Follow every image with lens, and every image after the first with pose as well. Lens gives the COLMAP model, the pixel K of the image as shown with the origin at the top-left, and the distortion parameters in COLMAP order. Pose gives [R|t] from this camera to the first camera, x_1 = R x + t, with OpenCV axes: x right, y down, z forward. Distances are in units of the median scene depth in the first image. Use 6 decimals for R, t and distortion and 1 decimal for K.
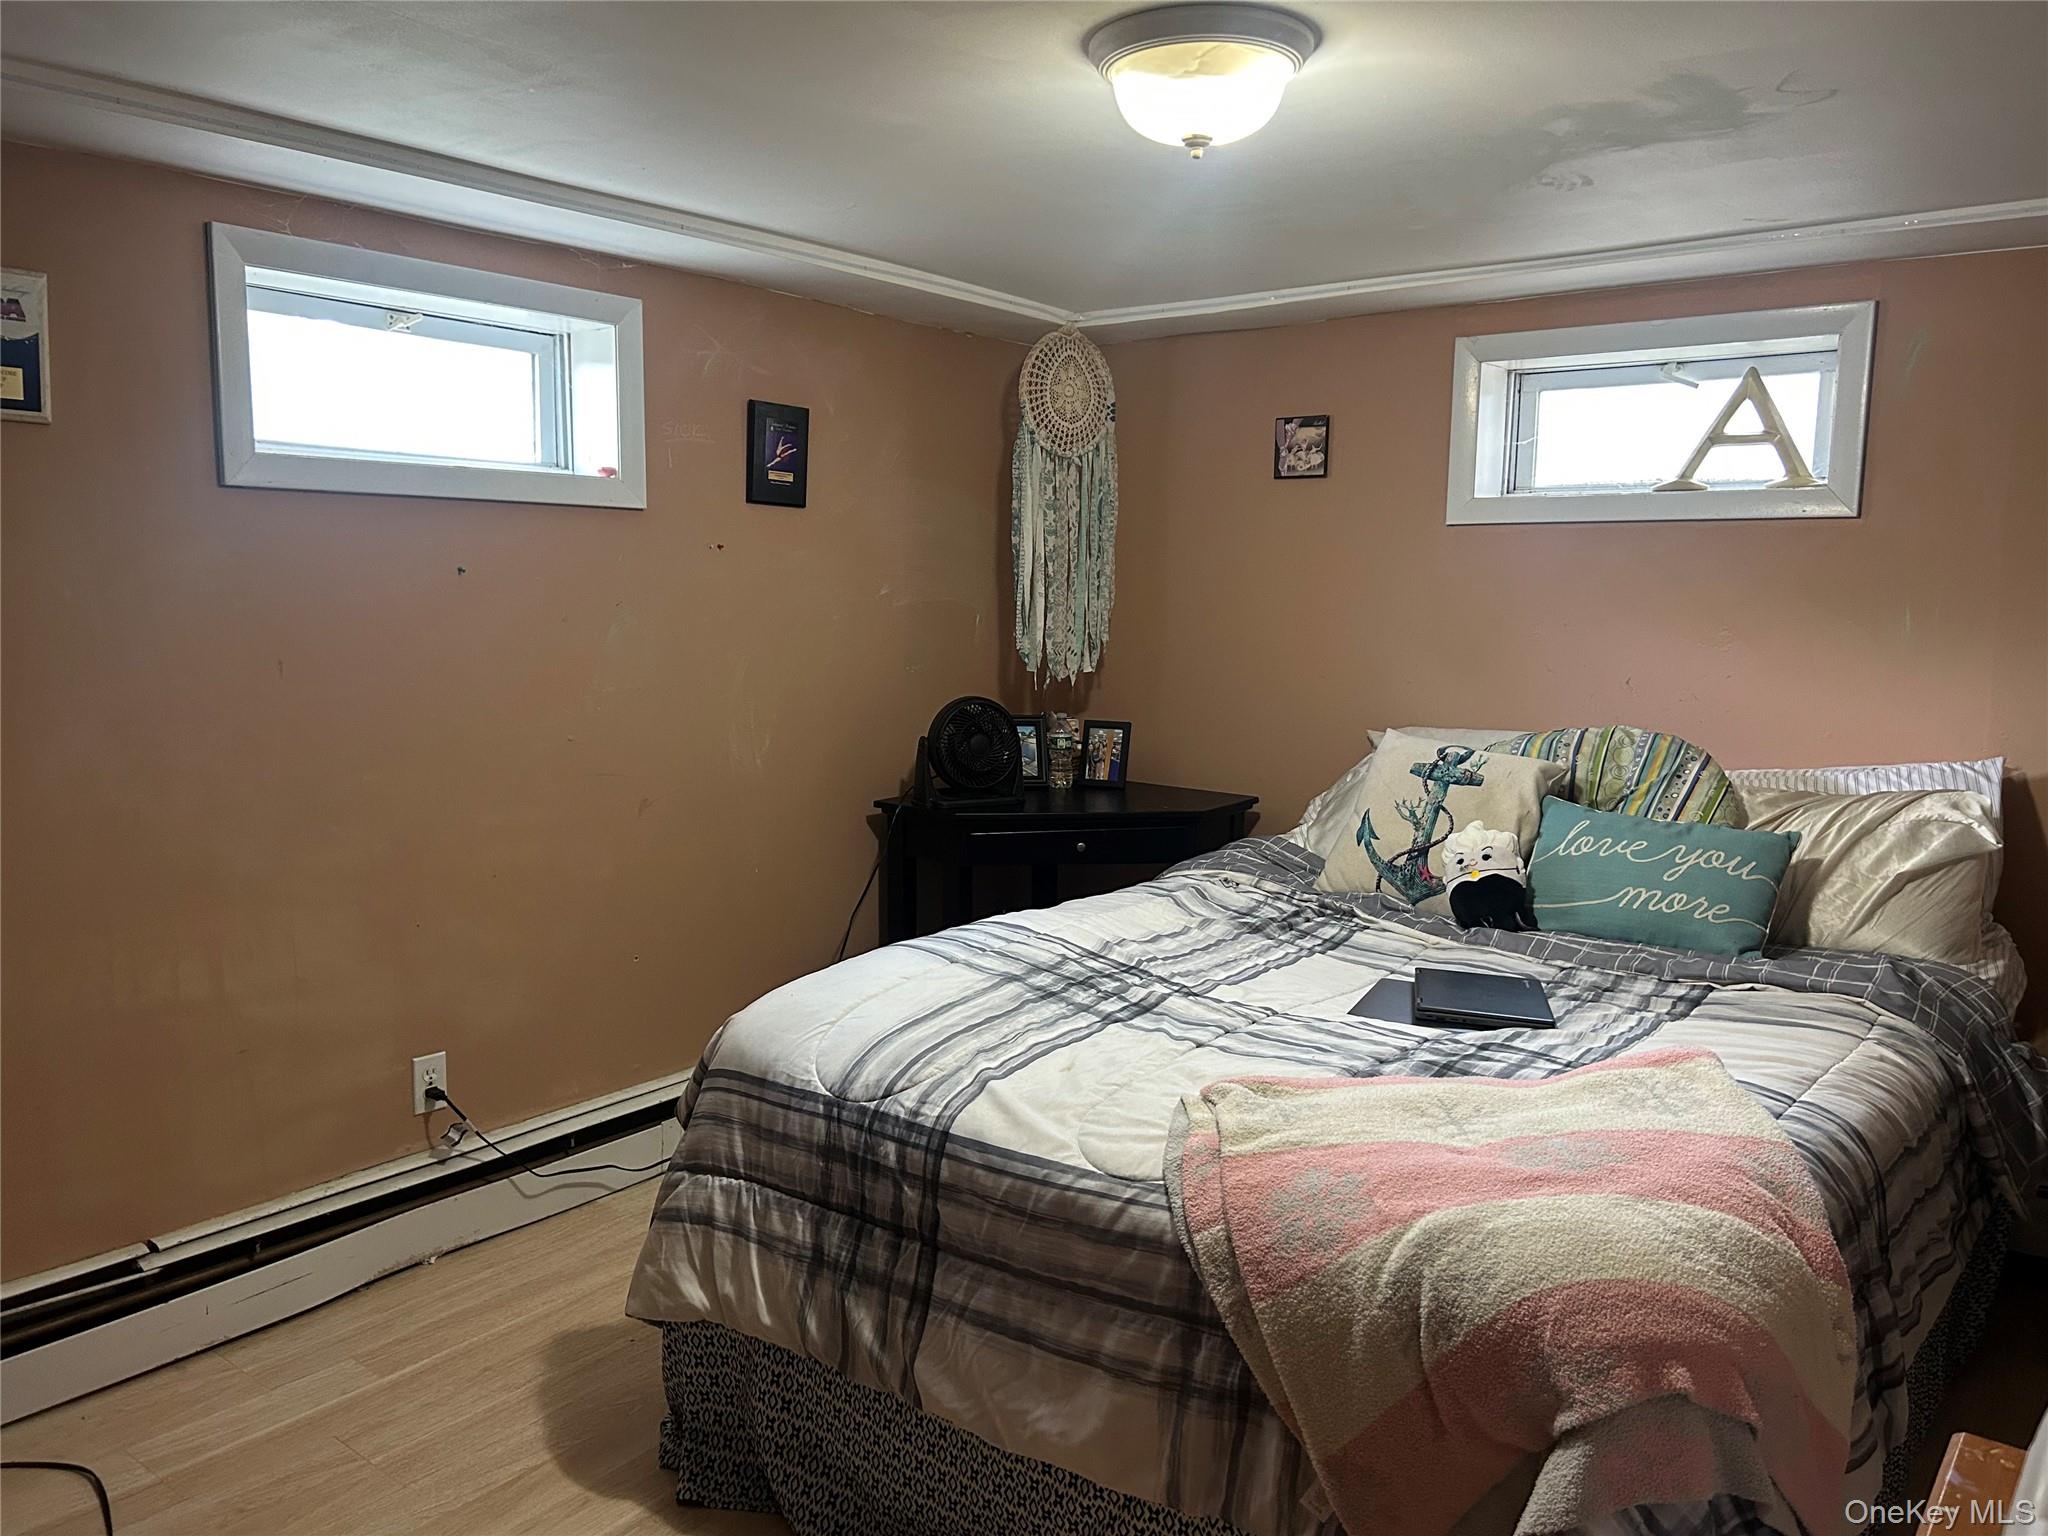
lens RADIAL K [[1536.2, 0, 1021.4], [0, 1536.2, 766.3], [0, 0, 1]] dist [0.065741, -0.049767]
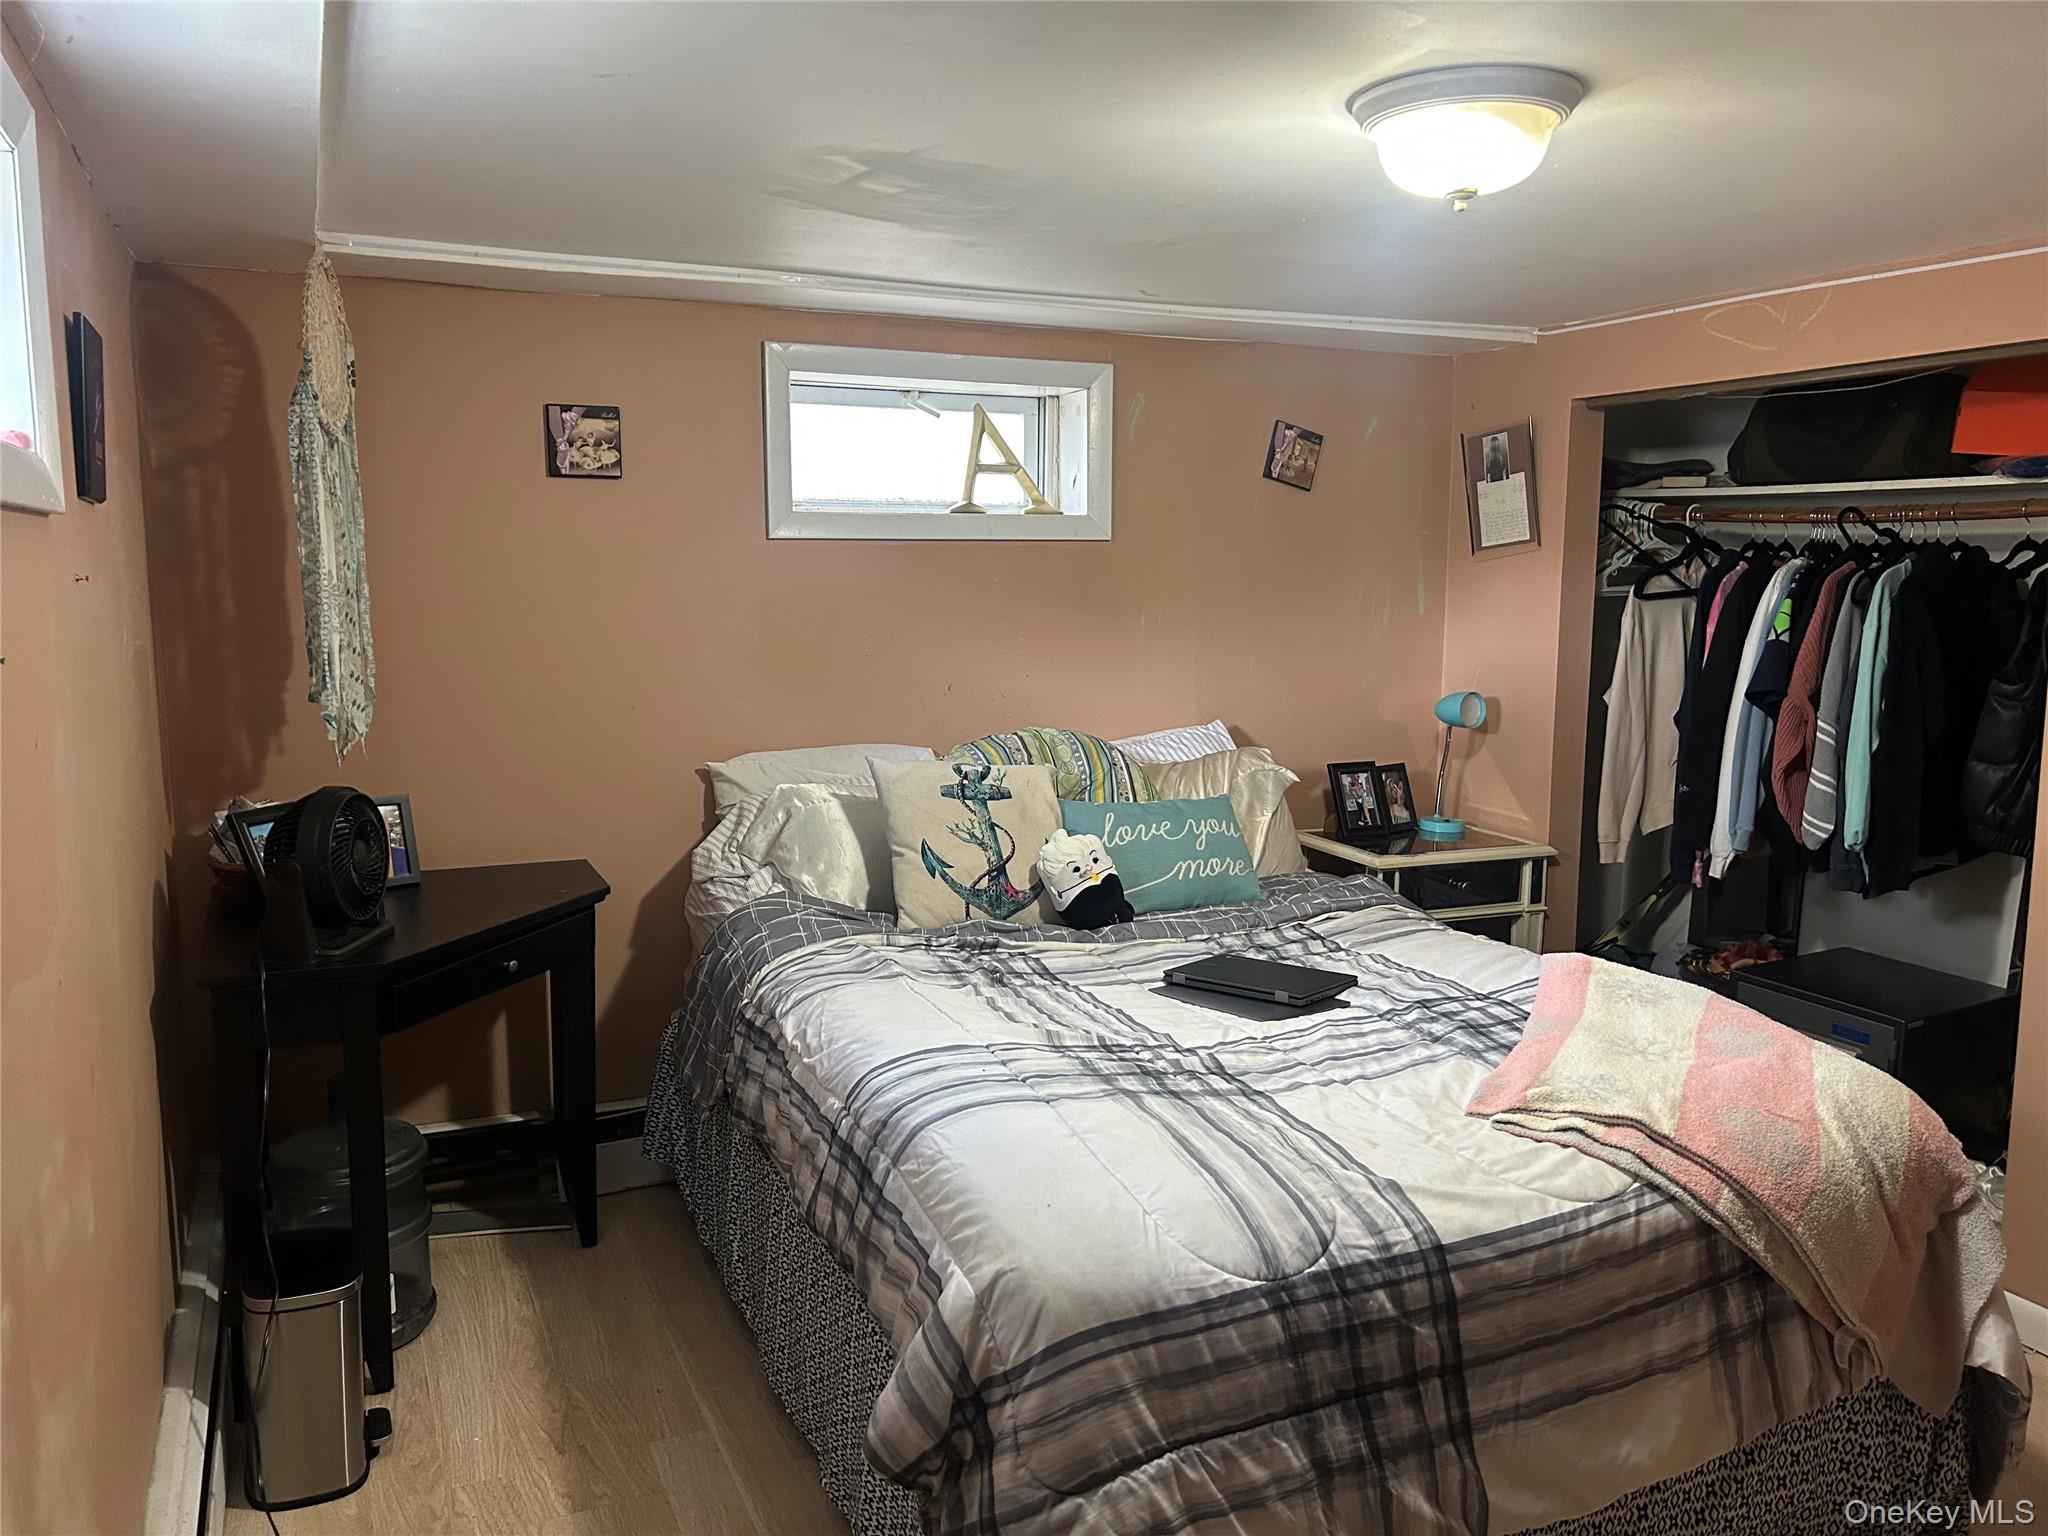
lens RADIAL K [[1536.2, 0, 1018.3], [0, 1536.2, 774.7], [0, 0, 1]] dist [0.065741, -0.049767]
pose [[0.445069, -0.137069, 0.884944, -0.849552], [0.112824, 0.988925, 0.096432, -0.140780], [-0.888360, 0.056924, 0.455604, 0.717343]]
